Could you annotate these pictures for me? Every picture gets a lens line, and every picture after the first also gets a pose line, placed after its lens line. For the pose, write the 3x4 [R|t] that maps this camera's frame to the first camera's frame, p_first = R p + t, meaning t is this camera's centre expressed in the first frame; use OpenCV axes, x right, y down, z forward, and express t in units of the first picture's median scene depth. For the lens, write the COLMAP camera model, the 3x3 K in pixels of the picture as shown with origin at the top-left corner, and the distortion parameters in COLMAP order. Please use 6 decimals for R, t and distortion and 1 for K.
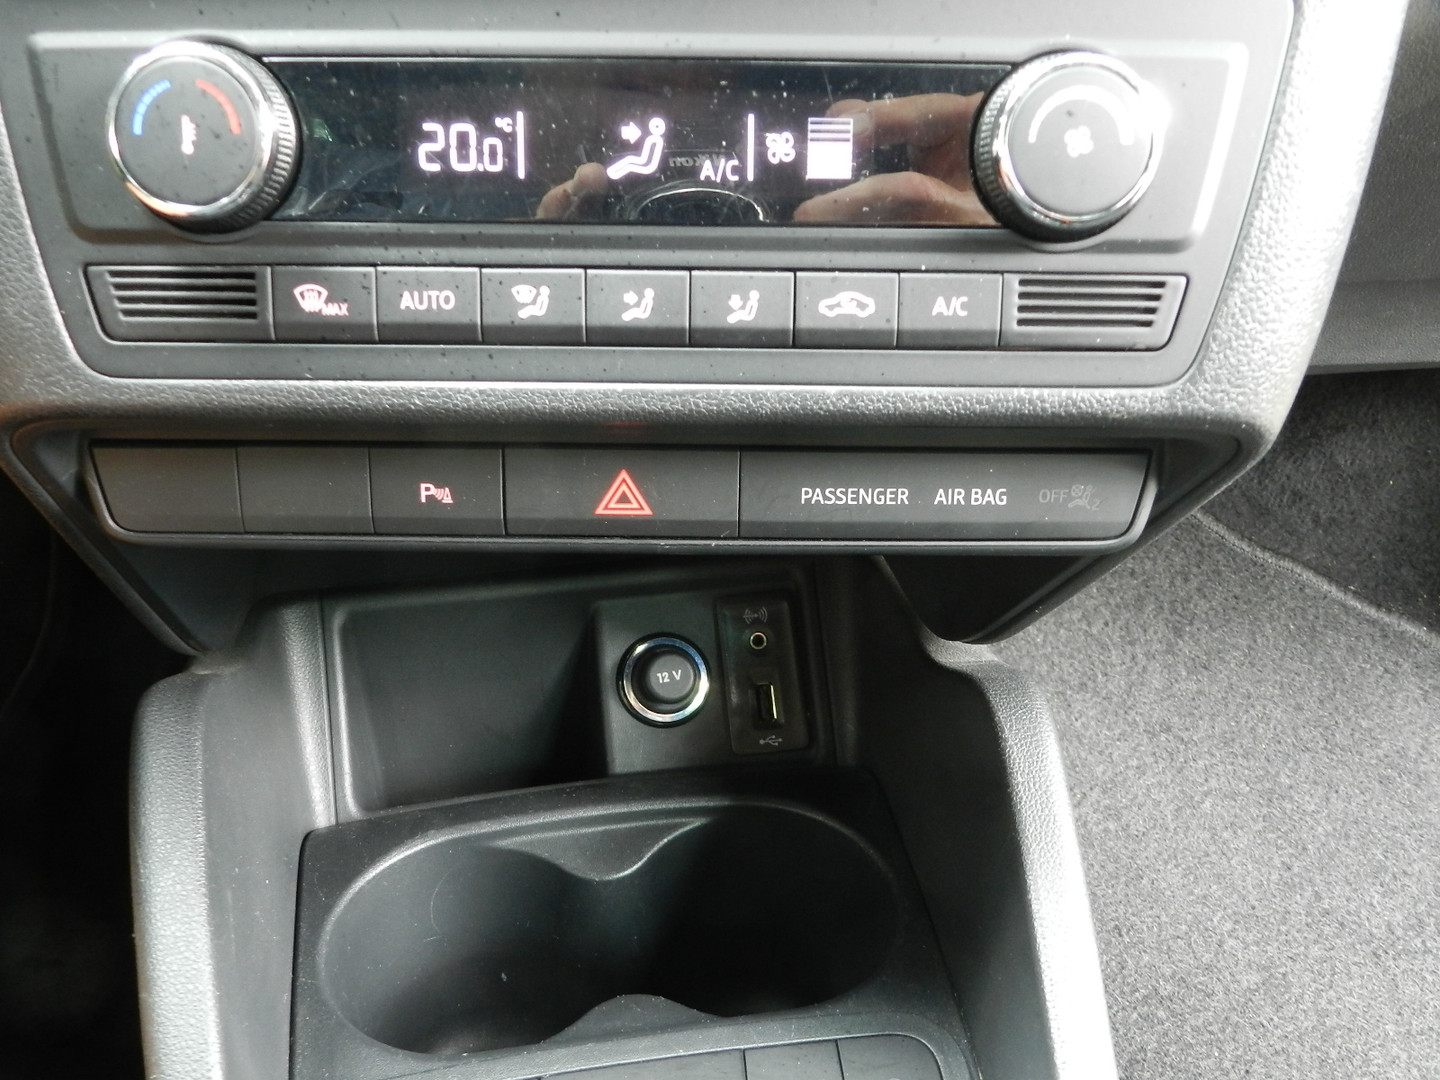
lens RADIAL K [[1367.9, 0, 716.5], [0, 1367.9, 583.4], [0, 0, 1]] dist [-0.020479, 0.000000]
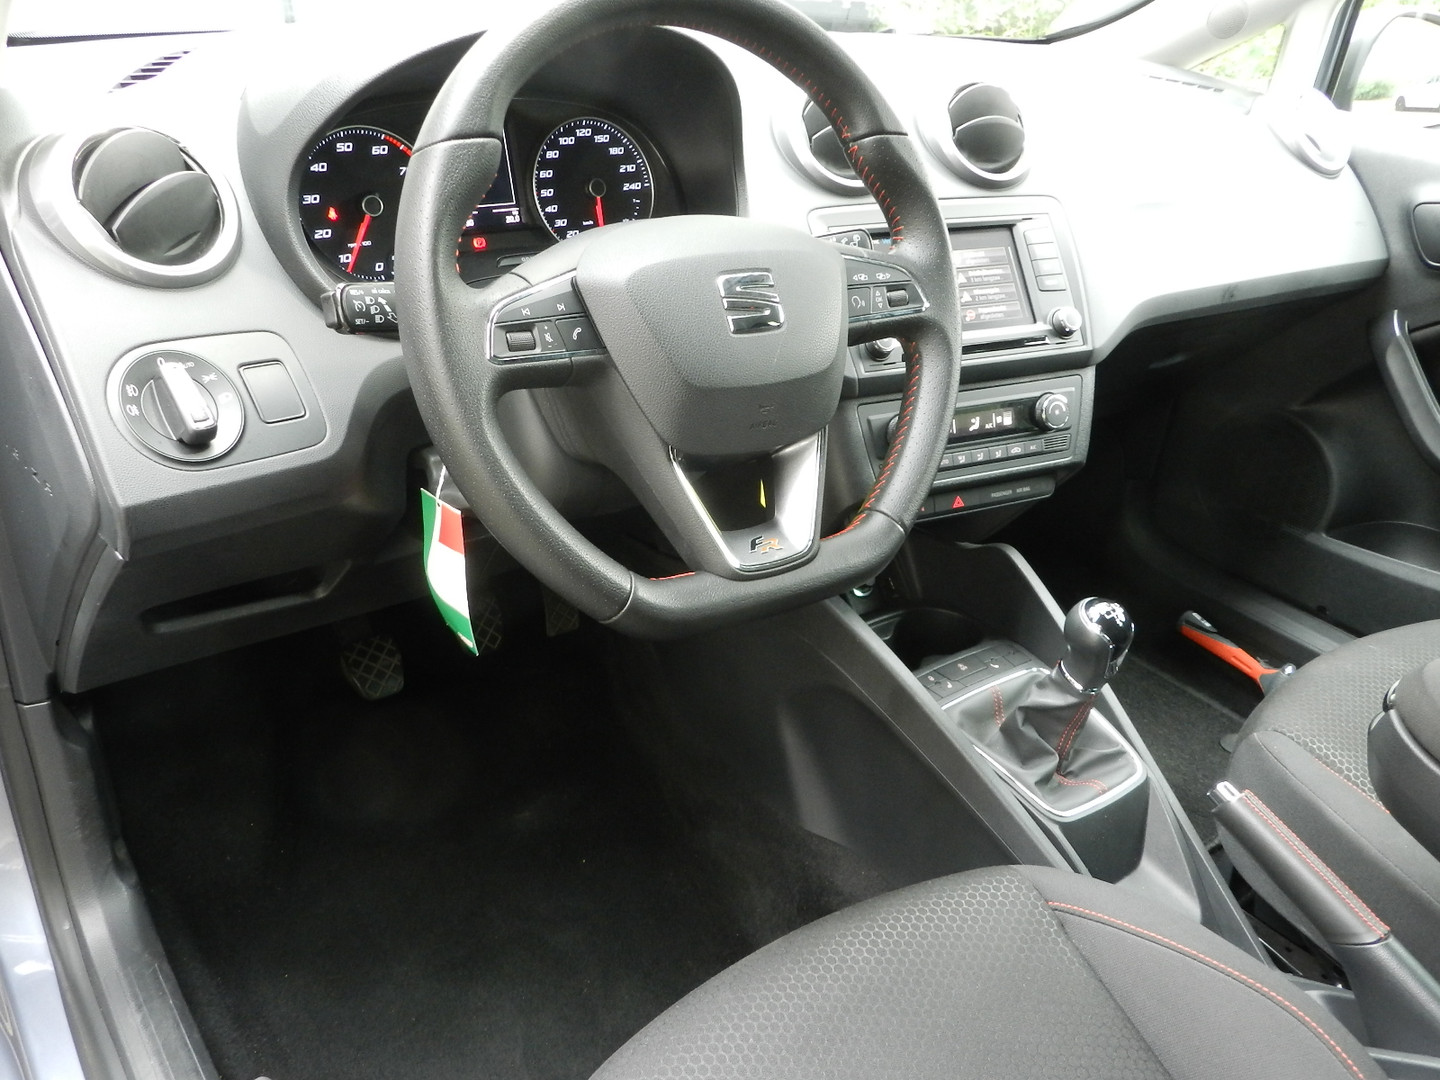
lens RADIAL K [[1203.5, 0, 715.2], [0, 1203.5, 545.9], [0, 0, 1]] dist [0.007132, -0.022849]
pose [[0.895193, -0.169848, 0.412046, -2.613203], [0.204140, 0.978111, -0.040320, 0.074117], [-0.396178, 0.120209, 0.910270, -2.337537]]
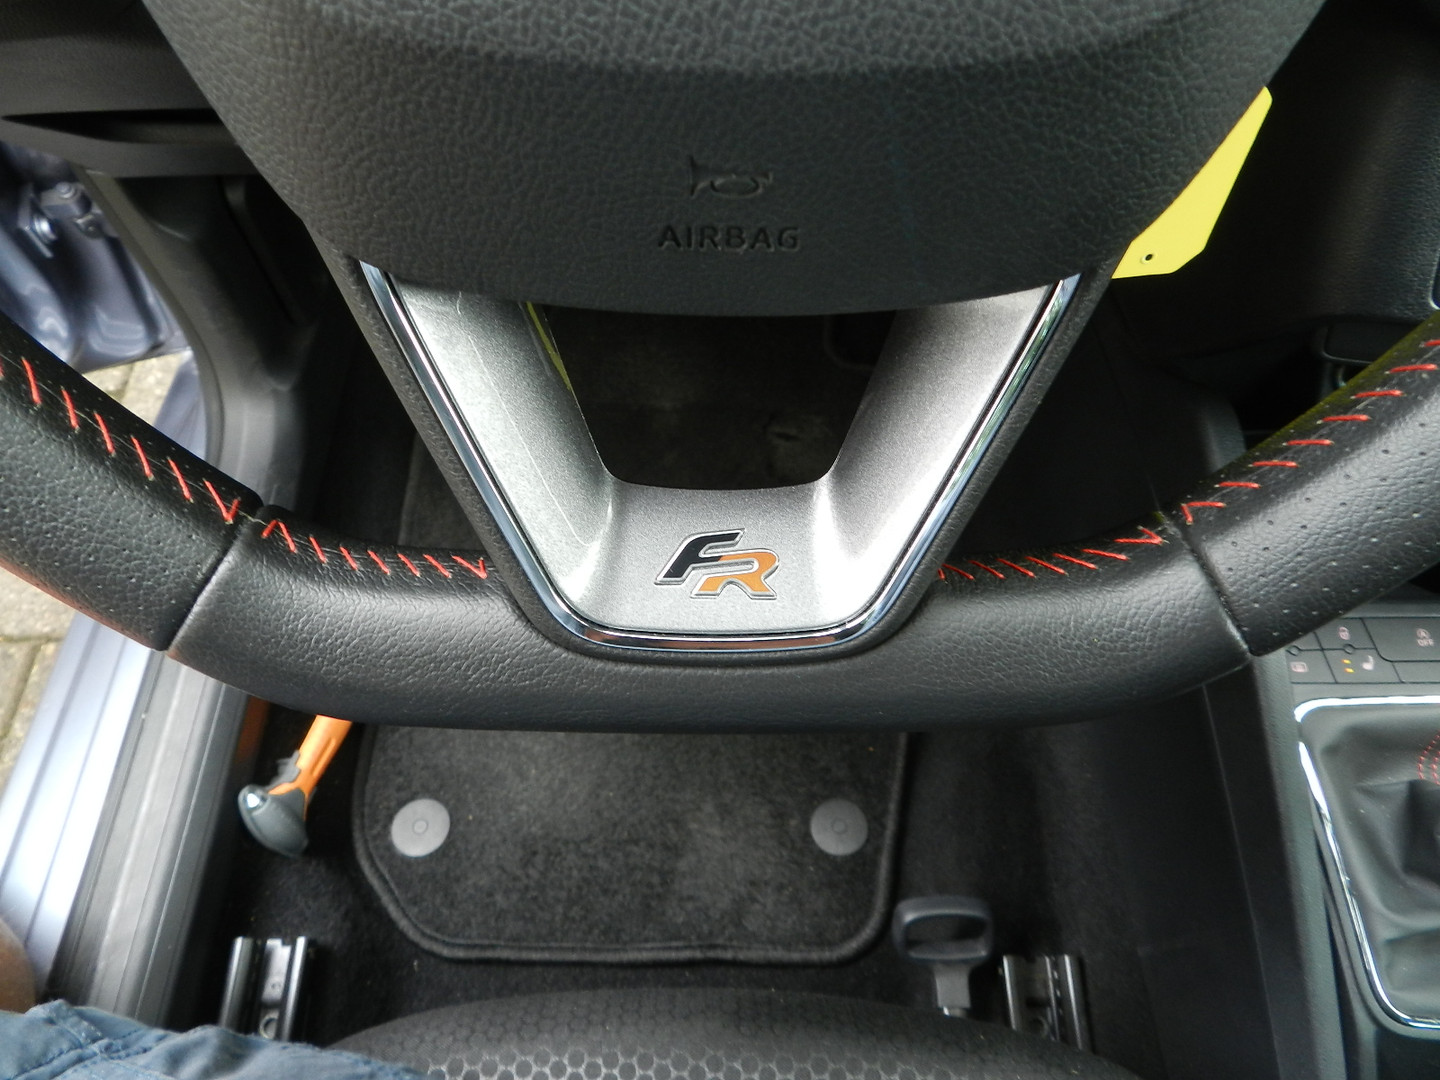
lens RADIAL K [[968.2, 0, 720.2], [0, 968.2, 544.1], [0, 0, 1]] dist [0.023168, -0.022109]
pose [[0.984808, 0.143770, -0.097384, -1.255715], [-0.086755, 0.893167, 0.441279, -0.367692], [0.150423, -0.426126, 0.892070, -0.460583]]
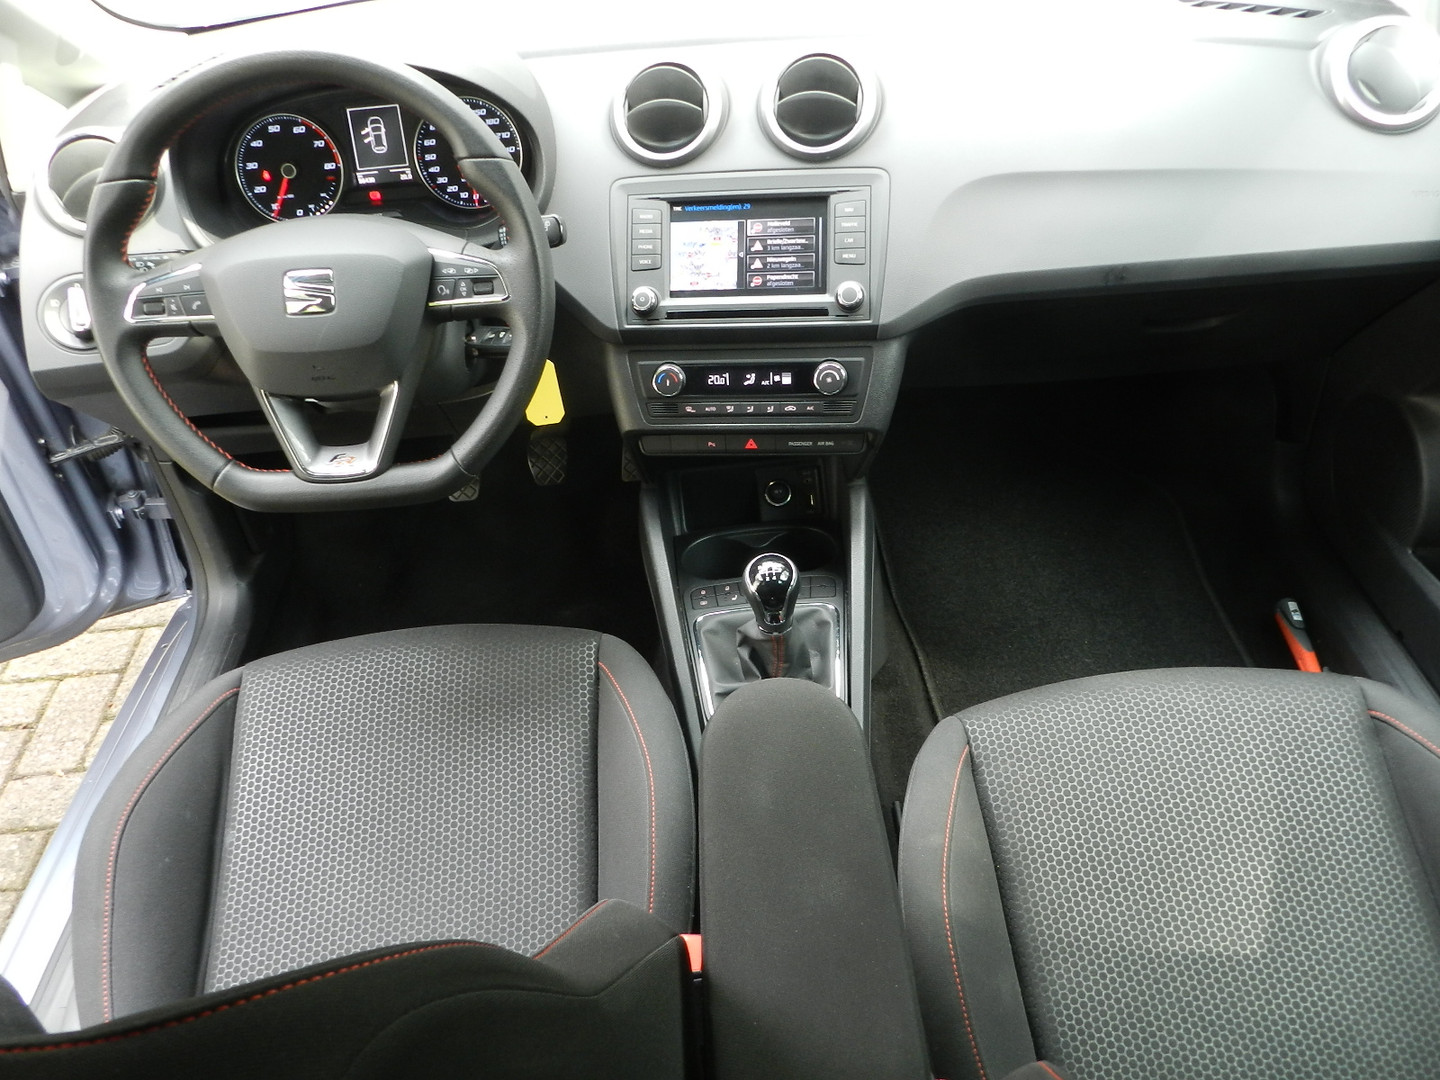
lens RADIAL K [[1203.5, 0, 719.0], [0, 1203.5, 545.9], [0, 0, 1]] dist [0.007132, -0.022849]
pose [[0.985422, 0.004980, -0.170052, 0.611536], [0.007055, 0.997515, 0.070098, -0.006811], [0.169979, -0.070276, 0.982939, -3.587419]]
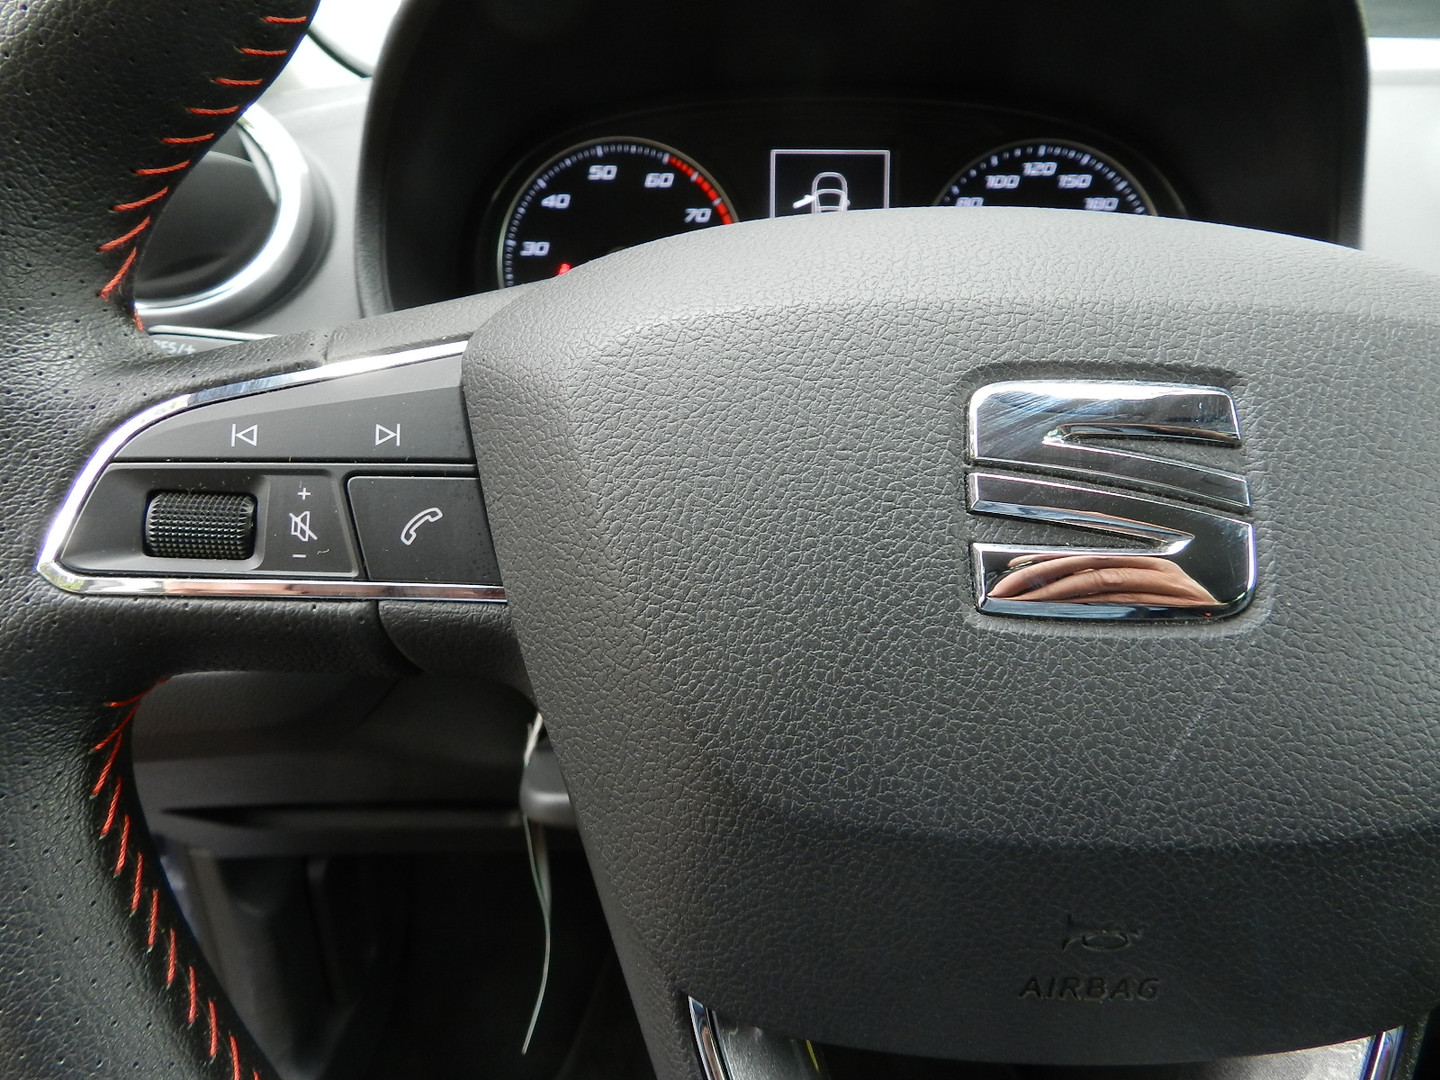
lens RADIAL K [[968.2, 0, 718.8], [0, 968.2, 543.7], [0, 0, 1]] dist [0.023168, -0.022109]
pose [[0.985281, 0.054570, -0.161996, -1.460041], [-0.085286, 0.978229, -0.189195, -0.406163], [0.148144, 0.200227, 0.968485, -0.522482]]
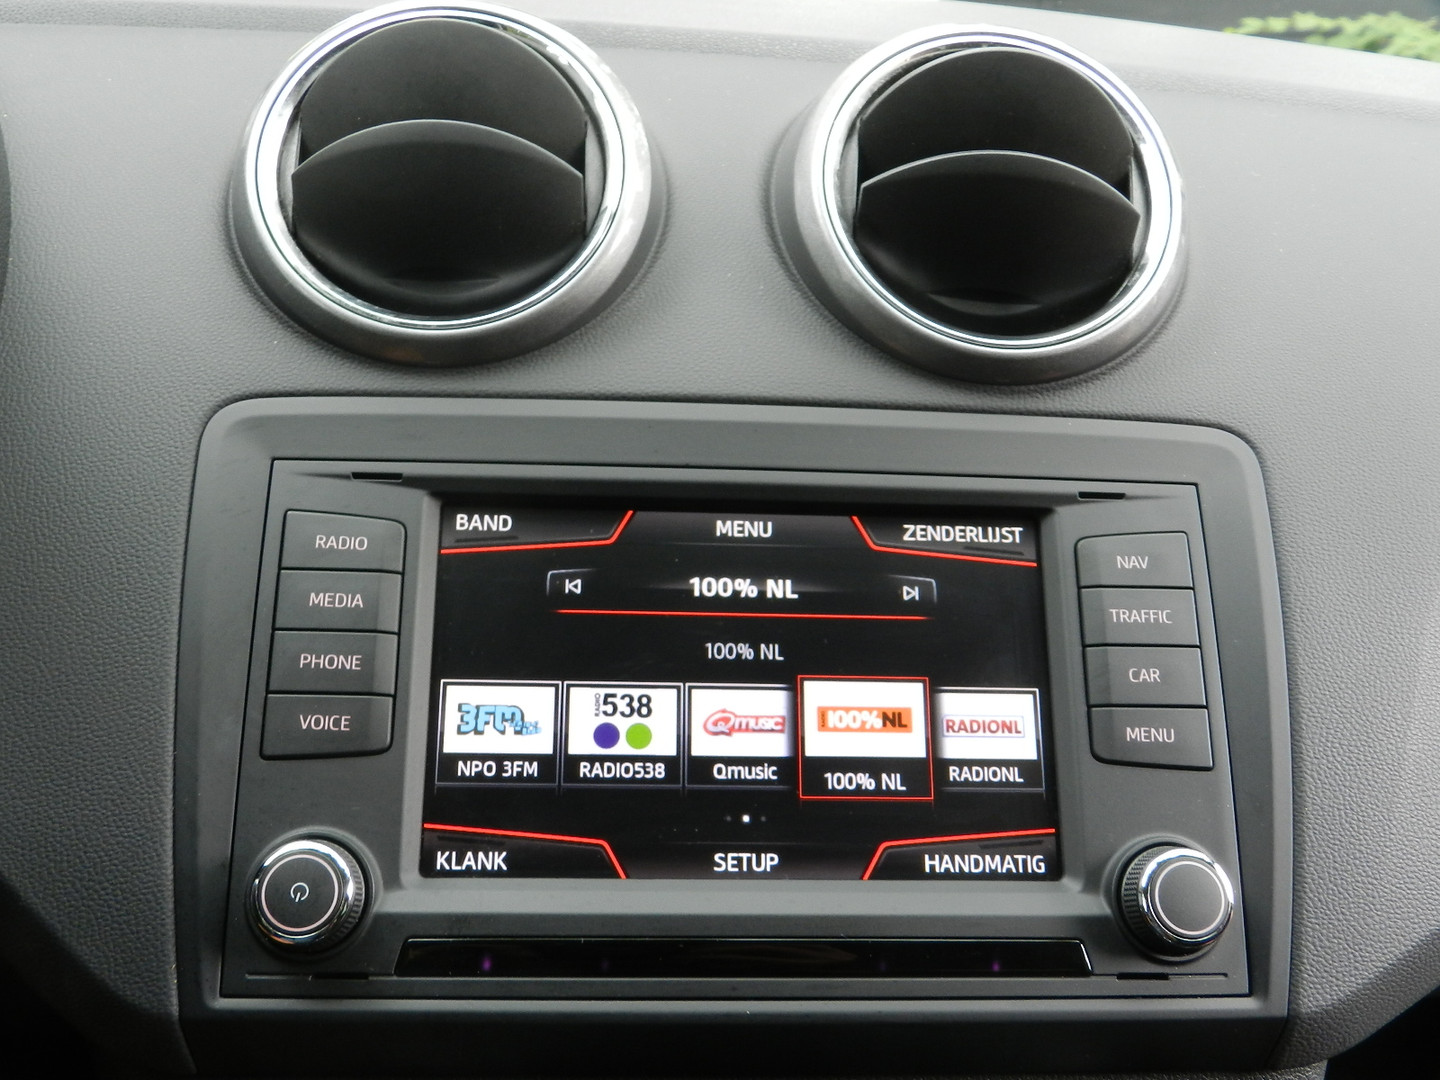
lens RADIAL K [[1367.9, 0, 714.3], [0, 1367.9, 539.1], [0, 0, 1]] dist [-0.020479, 0.000000]
pose [[0.997983, 0.015610, 0.061529, -0.166811], [-0.001250, 0.973940, -0.226802, -0.642855], [-0.063466, 0.226268, 0.971995, -0.354562]]
